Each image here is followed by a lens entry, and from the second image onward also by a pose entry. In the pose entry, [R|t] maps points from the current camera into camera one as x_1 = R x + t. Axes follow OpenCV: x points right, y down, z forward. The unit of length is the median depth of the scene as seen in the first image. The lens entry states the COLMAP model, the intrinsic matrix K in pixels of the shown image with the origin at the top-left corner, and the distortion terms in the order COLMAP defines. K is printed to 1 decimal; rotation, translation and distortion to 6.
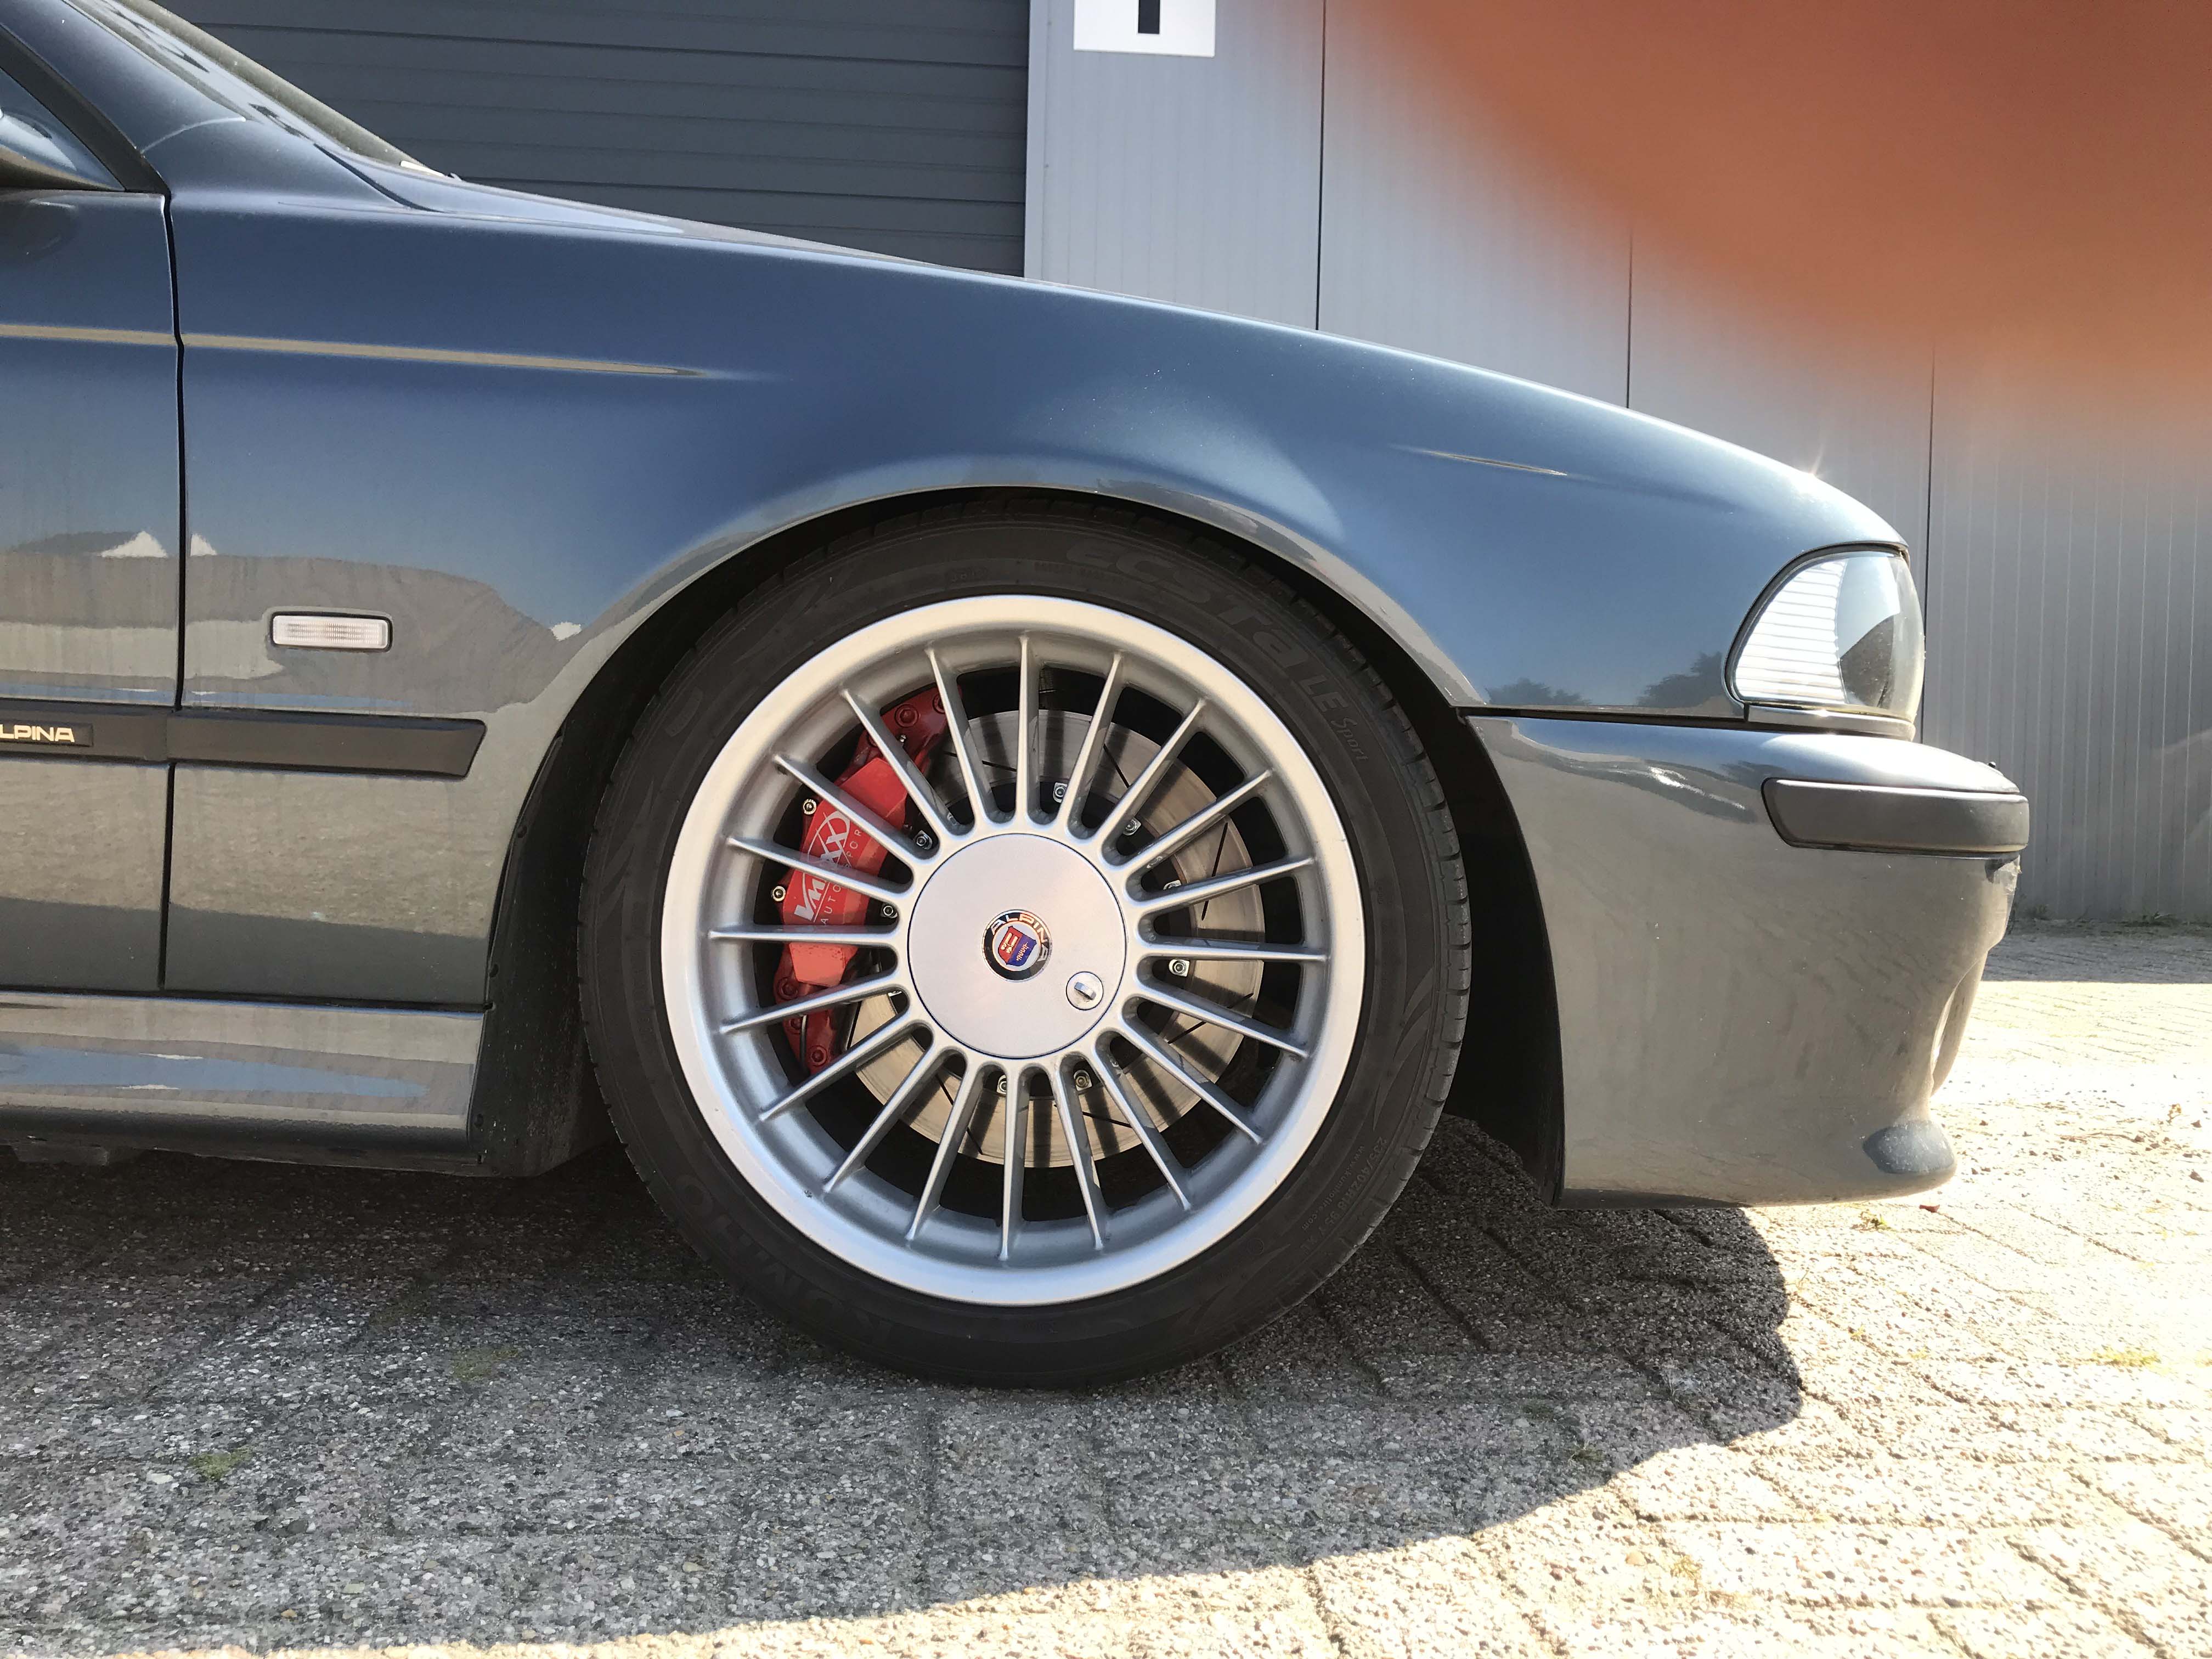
lens RADIAL K [[1883.3, 0, 1109.0], [0, 1883.3, 793.1], [0, 0, 1]] dist [-0.057113, 0.107998]
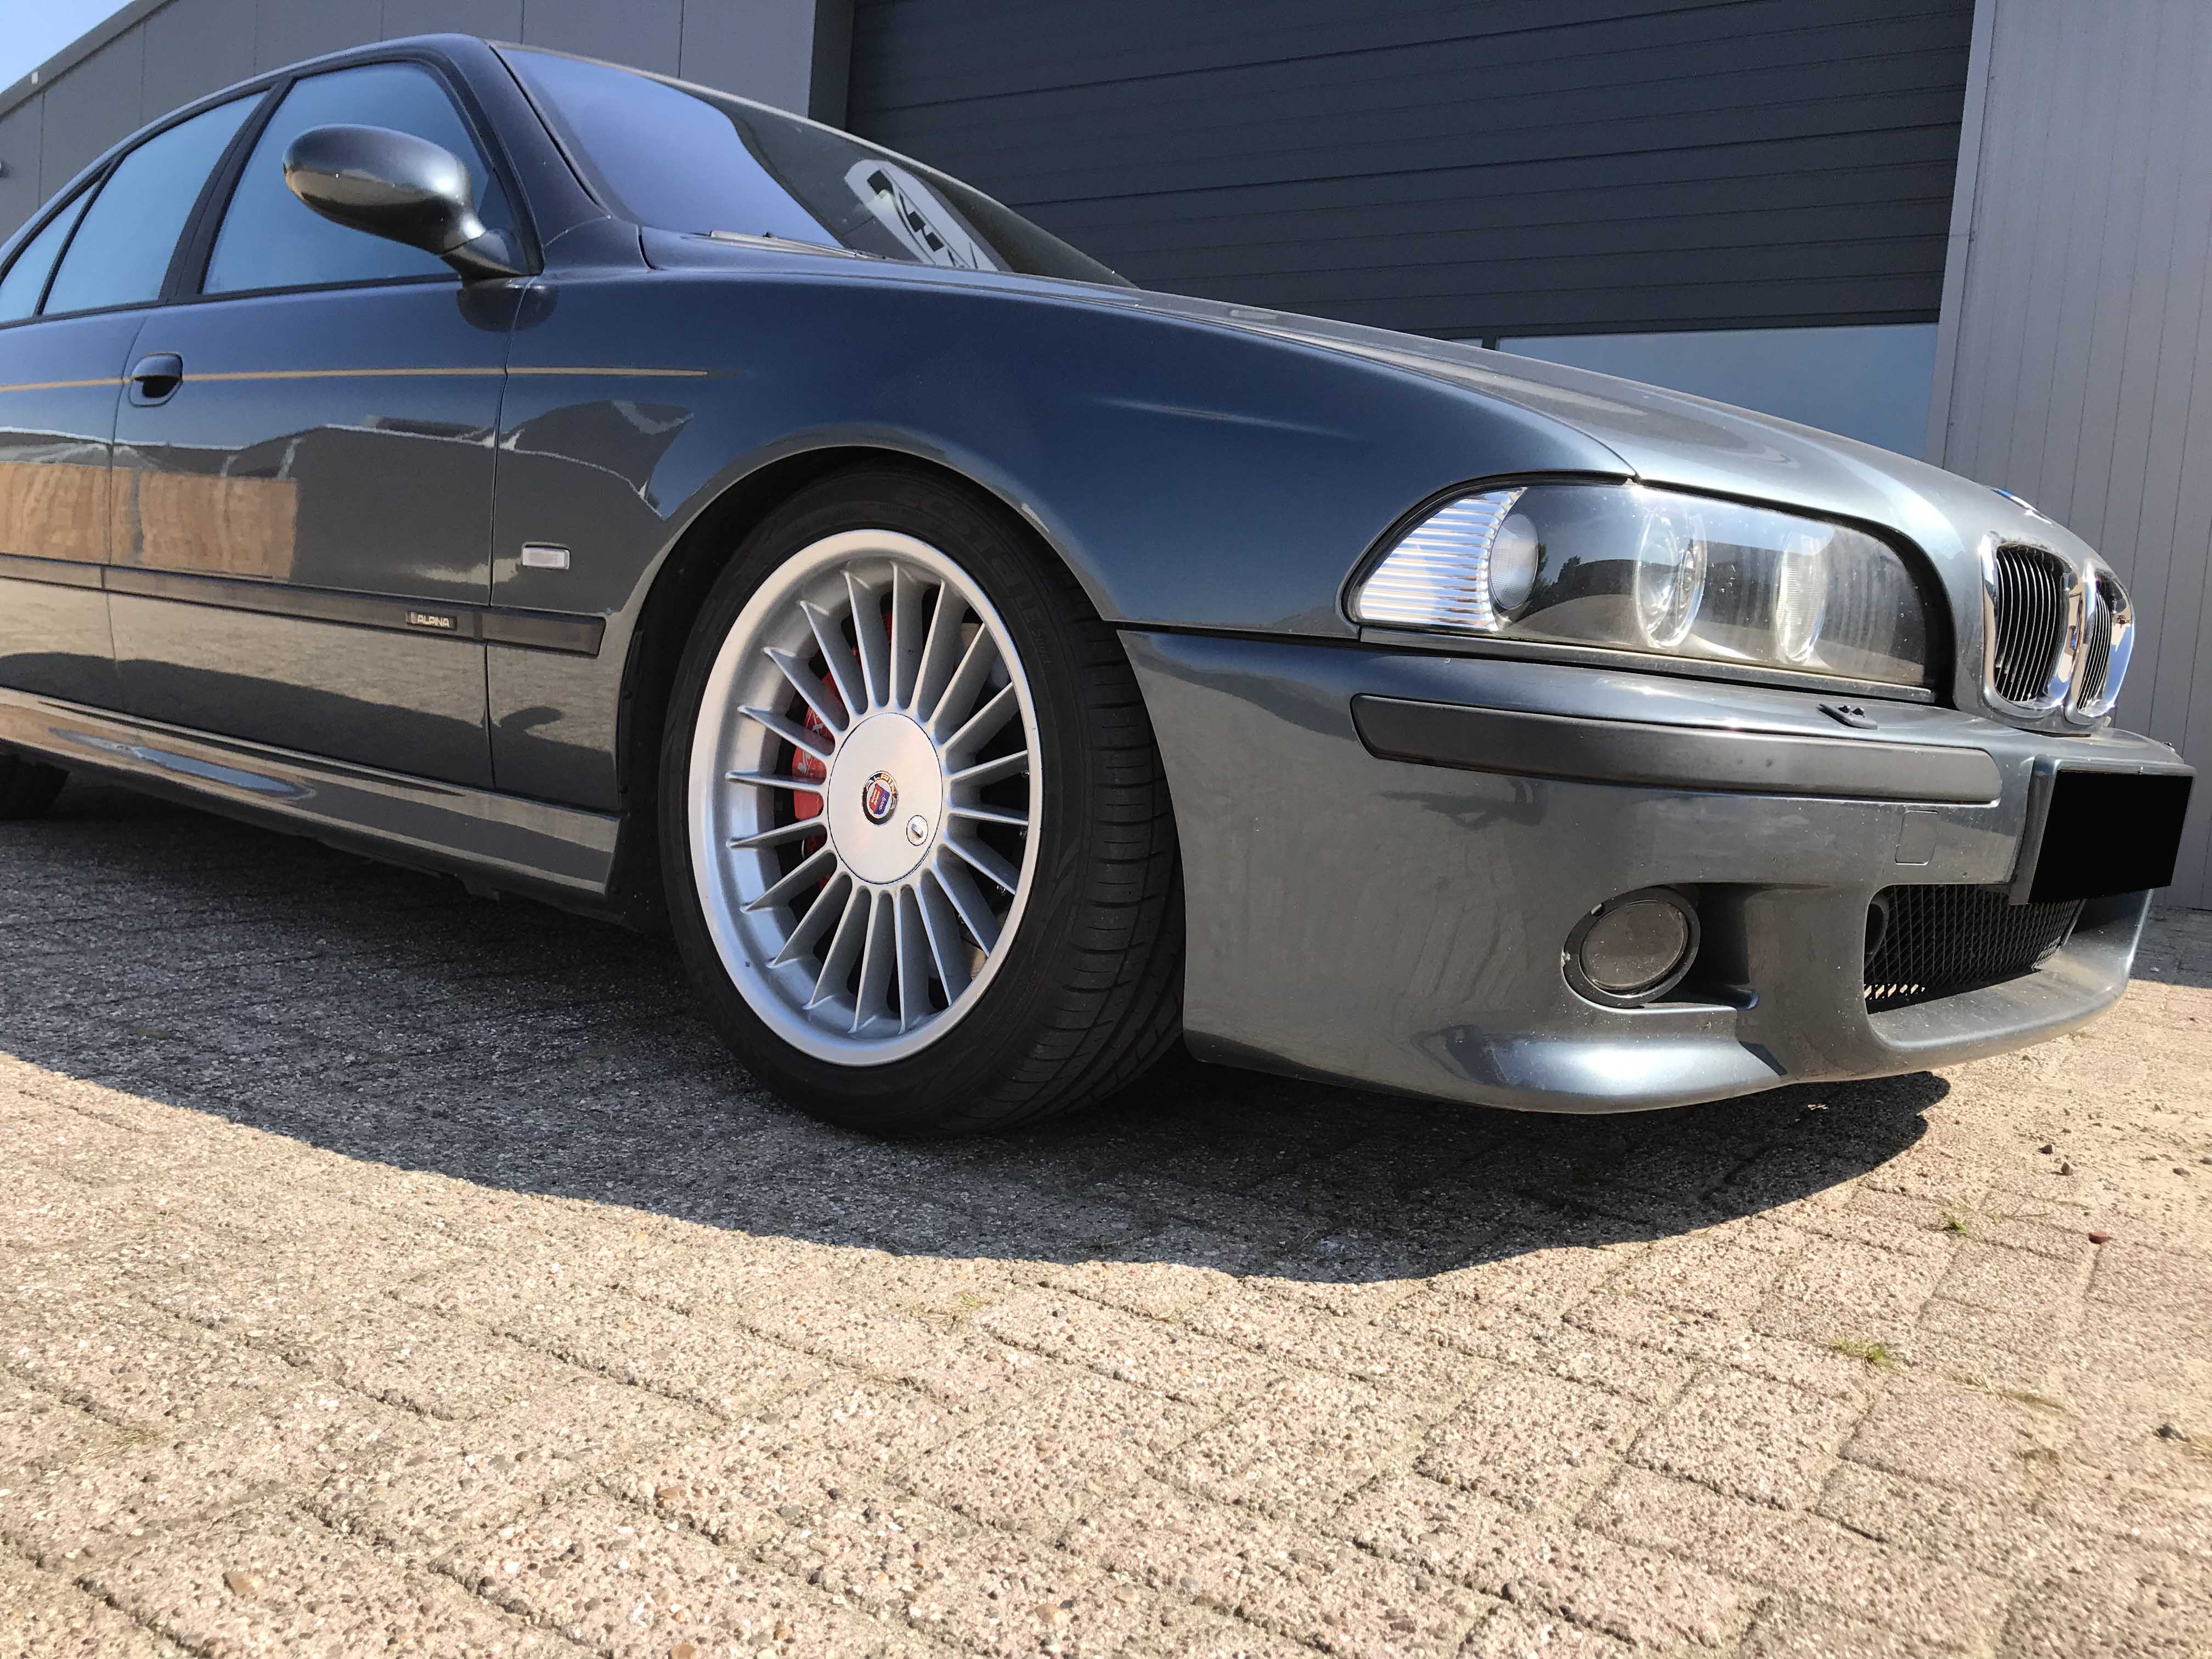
lens RADIAL K [[1790.8, 0, 1106.0], [0, 1790.8, 829.5], [0, 0, 1]] dist [-0.010484, 0.002081]
pose [[0.817162, 0.087415, -0.569741, 0.821249], [-0.068991, 0.996161, 0.053889, 0.024549], [0.572265, -0.004730, 0.820055, 0.062565]]
